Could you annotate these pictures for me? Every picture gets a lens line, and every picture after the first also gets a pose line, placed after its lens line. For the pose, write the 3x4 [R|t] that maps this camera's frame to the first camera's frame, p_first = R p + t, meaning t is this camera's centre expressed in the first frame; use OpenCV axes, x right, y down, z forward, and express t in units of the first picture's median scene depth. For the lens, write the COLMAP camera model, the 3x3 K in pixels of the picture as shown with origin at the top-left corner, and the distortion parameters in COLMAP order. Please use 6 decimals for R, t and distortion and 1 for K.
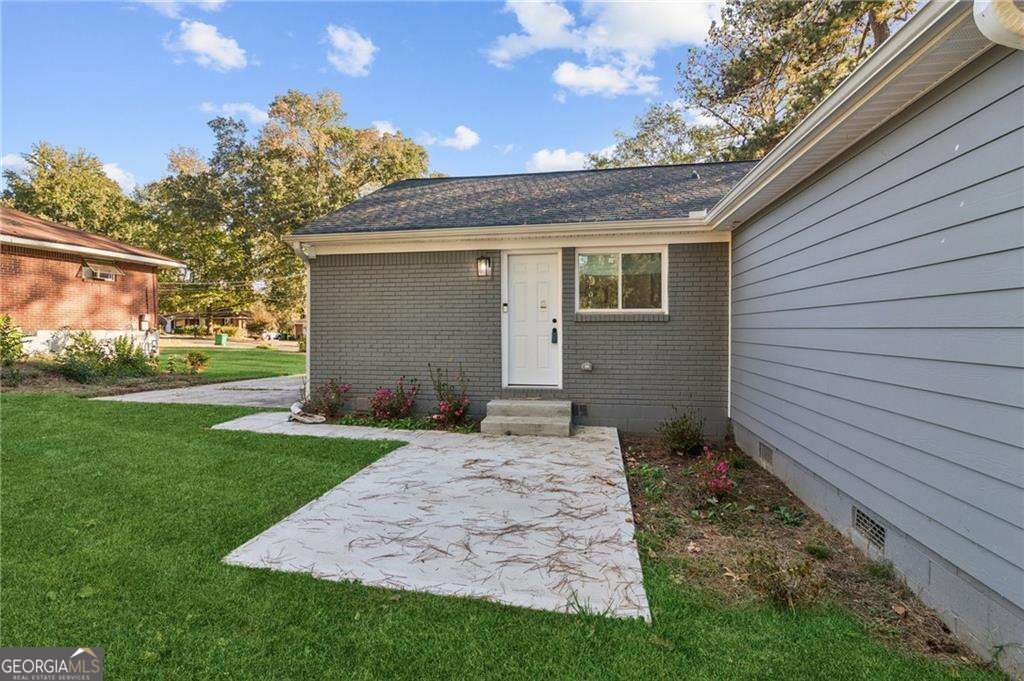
lens RADIAL K [[464.5, 0, 512.8], [0, 464.5, 328.8], [0, 0, 1]] dist [0.016133, 0.000083]
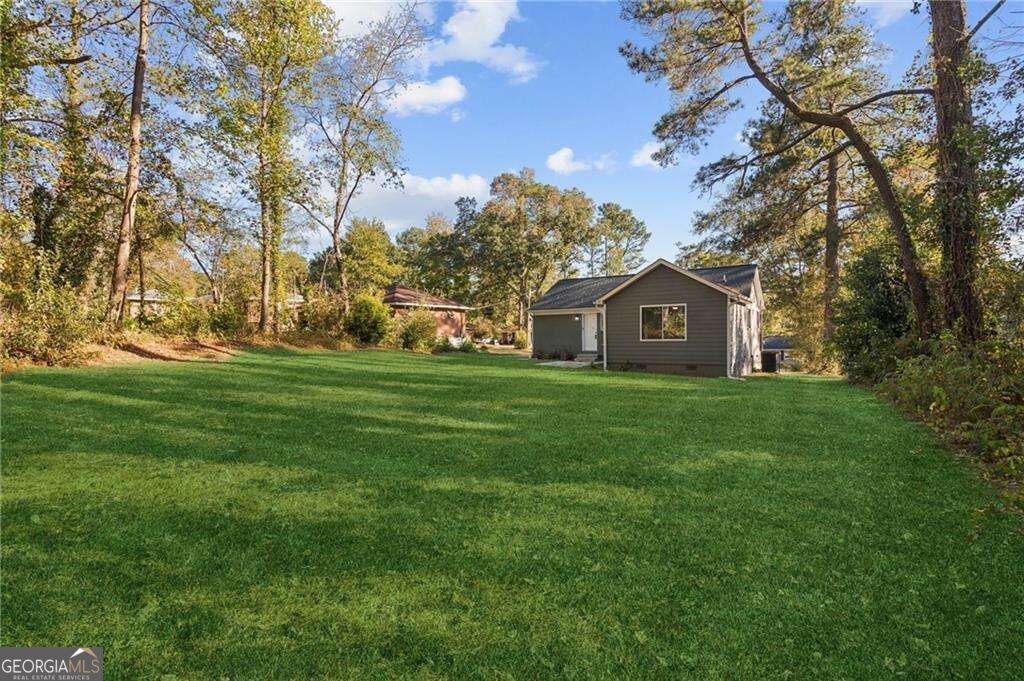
lens RADIAL K [[464.5, 0, 512.8], [0, 464.5, 328.8], [0, 0, 1]] dist [0.016133, 0.000083]
pose [[0.921072, -0.013597, -0.389156, 0.908701], [0.007515, 0.999825, -0.017147, 0.007689], [0.389321, 0.012869, 0.921012, -2.617601]]
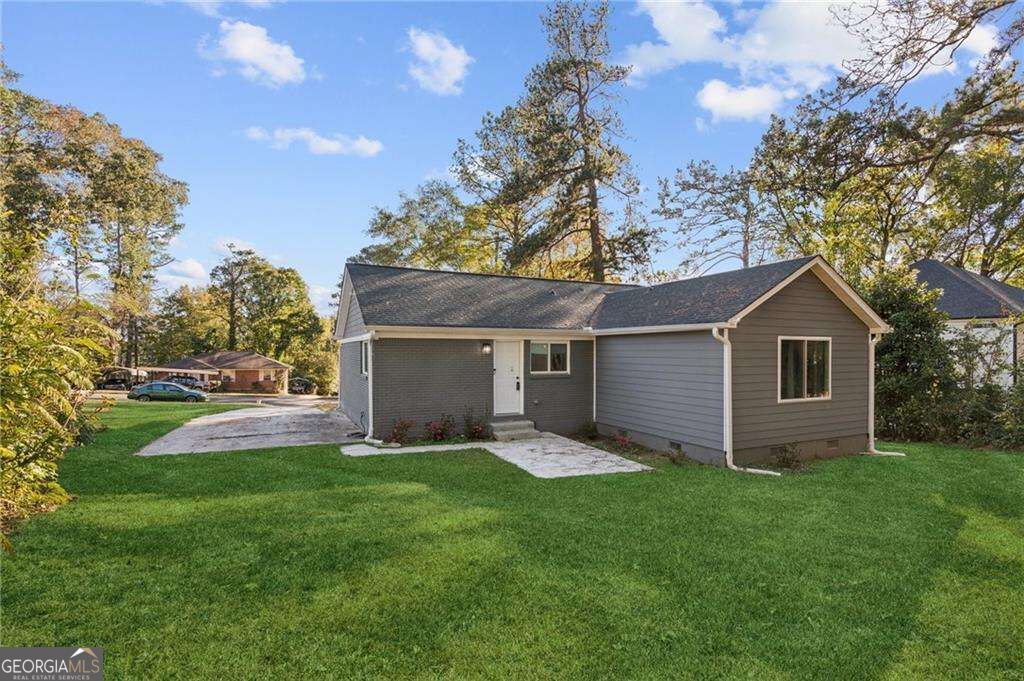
lens RADIAL K [[464.5, 0, 512.8], [0, 464.5, 328.8], [0, 0, 1]] dist [0.016133, 0.000083]
pose [[0.830667, 0.030508, 0.555934, -0.980436], [0.000178, 0.998483, -0.055061, -0.112432], [-0.556770, 0.045836, 0.829401, -0.548528]]
